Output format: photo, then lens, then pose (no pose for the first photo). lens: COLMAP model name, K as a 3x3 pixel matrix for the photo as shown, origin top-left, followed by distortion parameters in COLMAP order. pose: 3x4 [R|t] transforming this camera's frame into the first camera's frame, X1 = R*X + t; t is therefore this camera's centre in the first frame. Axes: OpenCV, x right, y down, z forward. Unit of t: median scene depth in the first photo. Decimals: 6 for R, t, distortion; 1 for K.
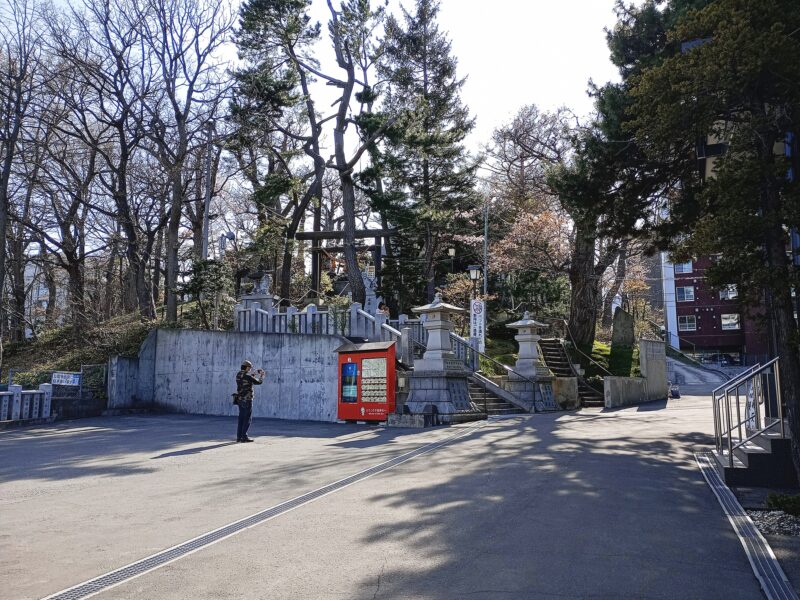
lens RADIAL K [[732.4, 0, 403.4], [0, 732.4, 296.3], [0, 0, 1]] dist [0.086111, 0.000000]
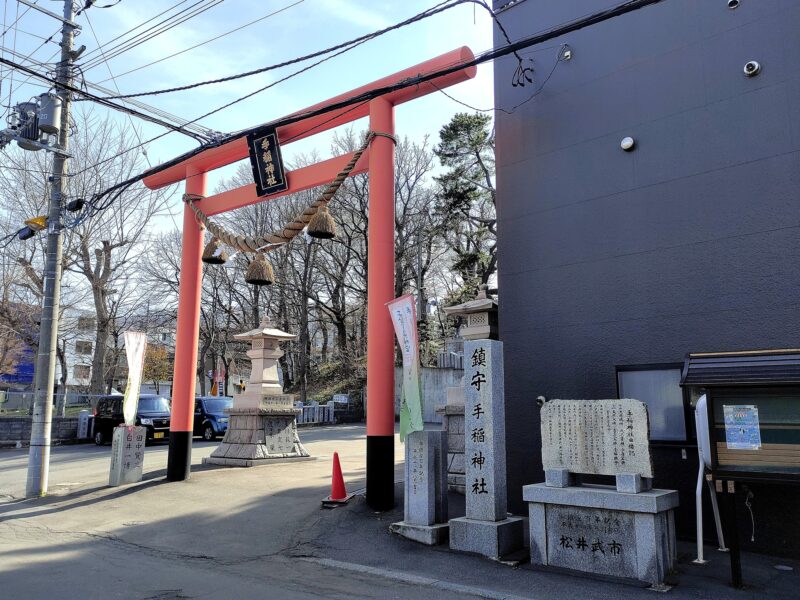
lens RADIAL K [[732.4, 0, 399.7], [0, 732.4, 299.4], [0, 0, 1]] dist [0.086111, 0.000000]
pose [[0.945120, -0.053935, -0.322241, 0.178370], [0.046043, 0.998425, -0.032069, -0.043828], [0.323463, 0.015472, 0.946114, -0.428960]]
